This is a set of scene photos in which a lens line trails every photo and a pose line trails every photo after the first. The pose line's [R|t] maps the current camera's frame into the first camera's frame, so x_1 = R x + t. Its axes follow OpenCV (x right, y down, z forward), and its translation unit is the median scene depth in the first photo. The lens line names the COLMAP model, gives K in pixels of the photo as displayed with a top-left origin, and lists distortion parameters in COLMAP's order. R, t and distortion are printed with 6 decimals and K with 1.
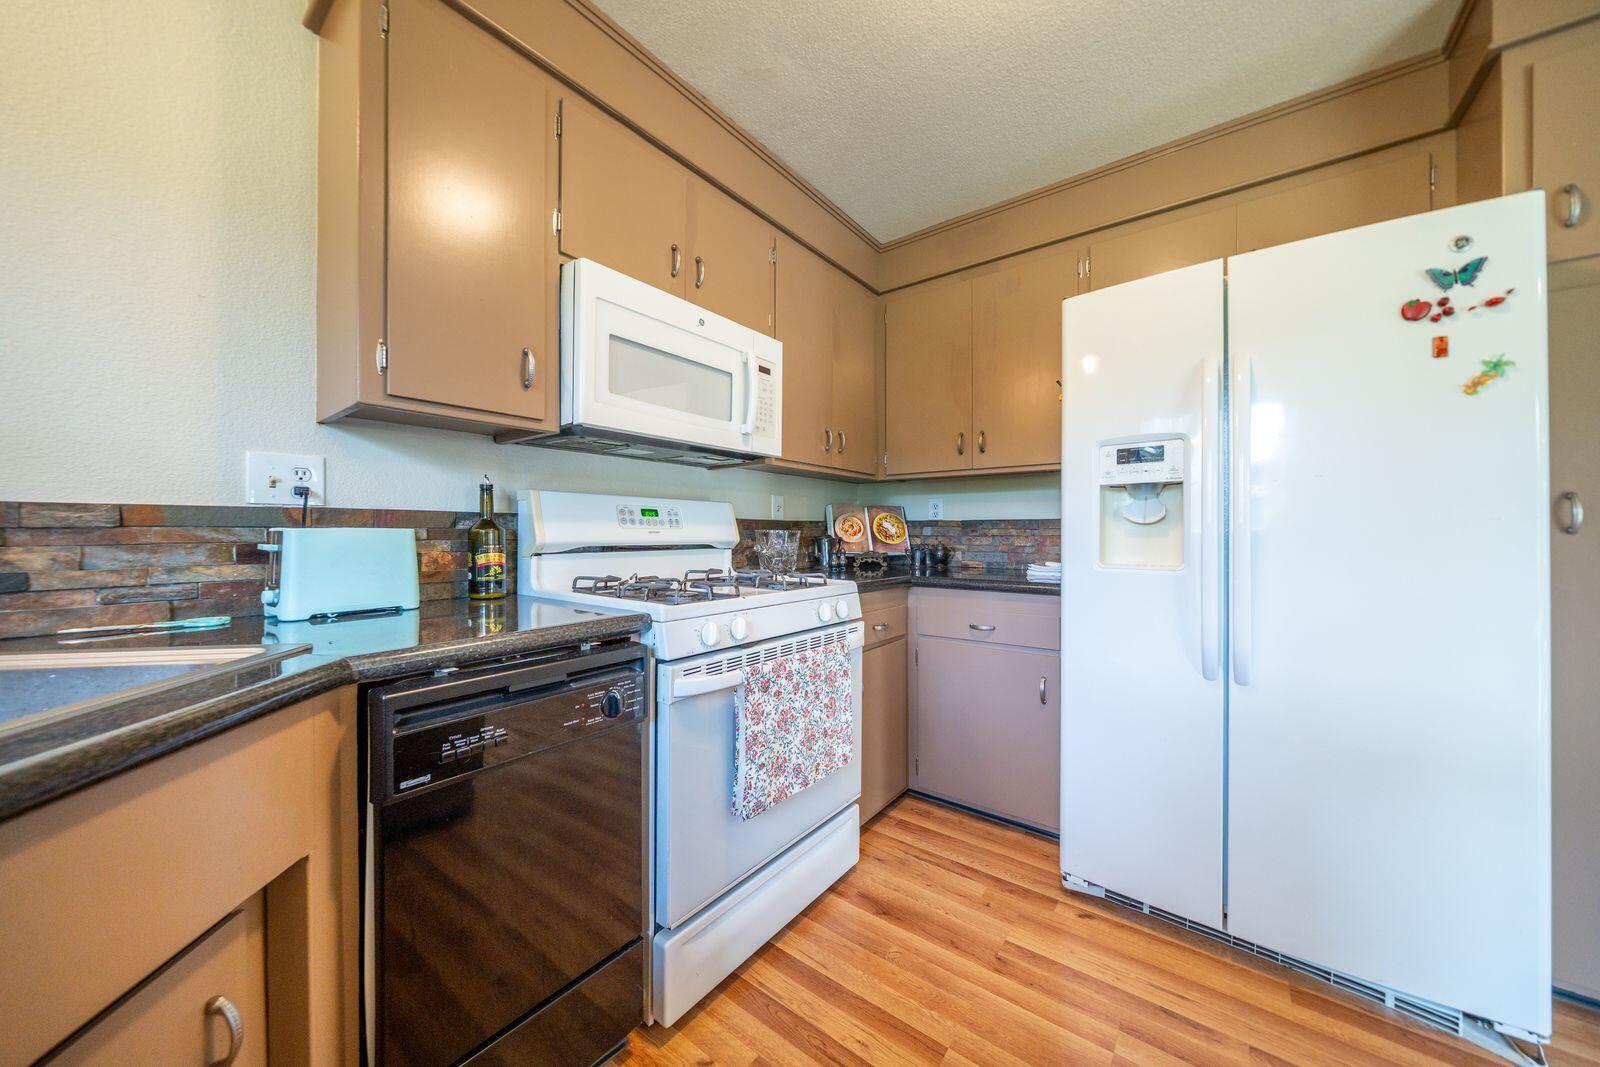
lens RADIAL K [[552.4, 0, 800.0], [0, 552.4, 533.5], [0, 0, 1]] dist [-0.002442, -0.000070]
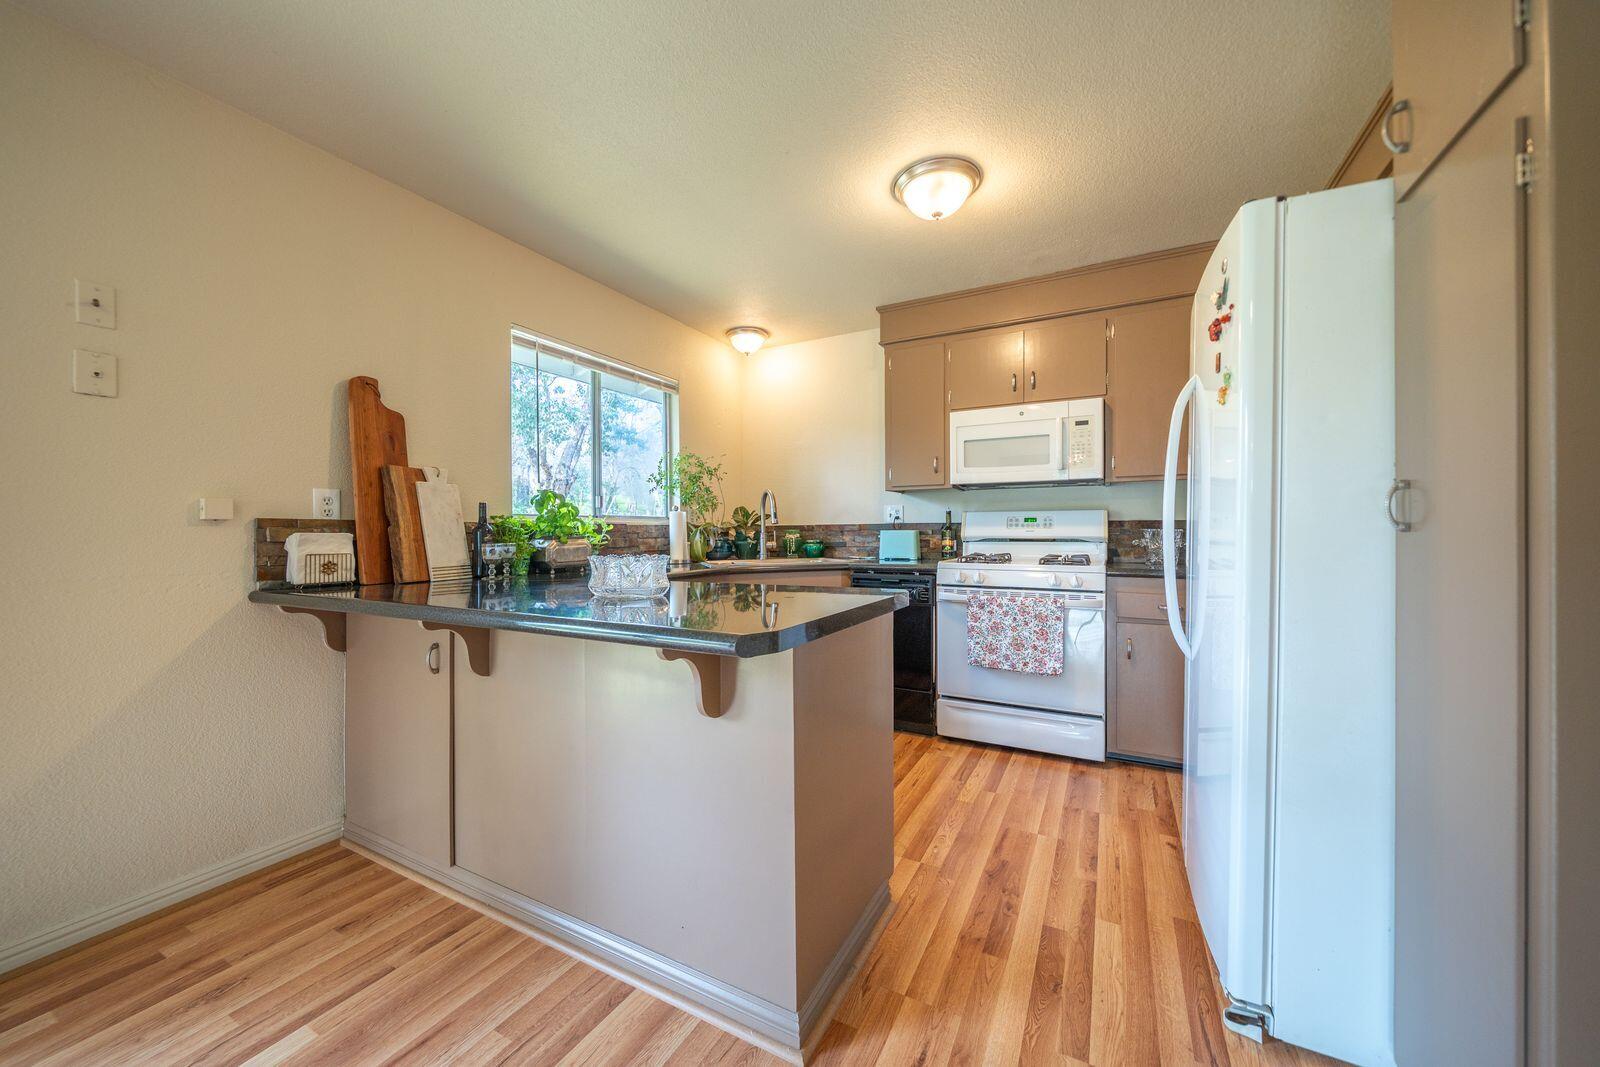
lens RADIAL K [[586.9, 0, 797.5], [0, 586.9, 530.5], [0, 0, 1]] dist [0.000018, -0.000065]
pose [[0.160468, -0.002288, -0.987038, 1.862372], [0.002549, 0.999995, -0.001904, -0.003177], [0.987038, -0.002210, 0.160474, -0.027733]]
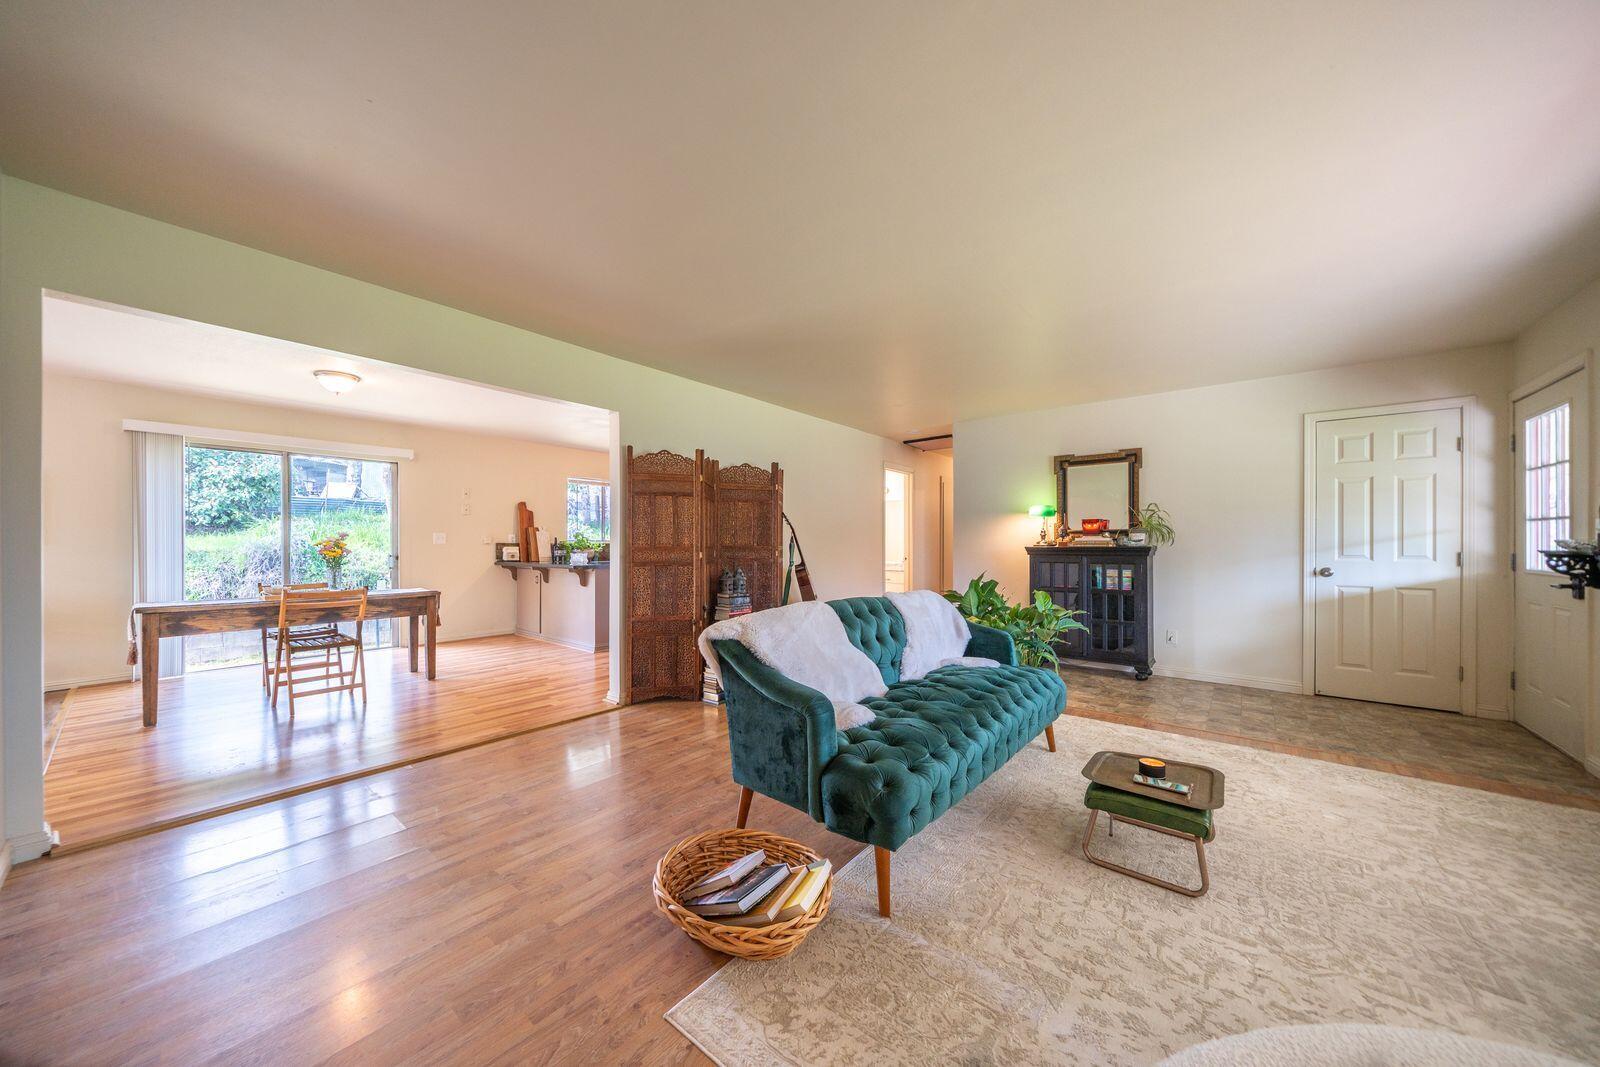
lens RADIAL K [[536.4, 0, 784.4], [0, 536.4, 542.0], [0, 0, 1]] dist [0.000094, 0.000012]
pose [[-0.038744, -0.005418, -0.999234, 4.913322], [-0.005173, 0.999973, -0.005222, -0.033158], [0.999236, 0.004967, -0.038771, 1.656061]]
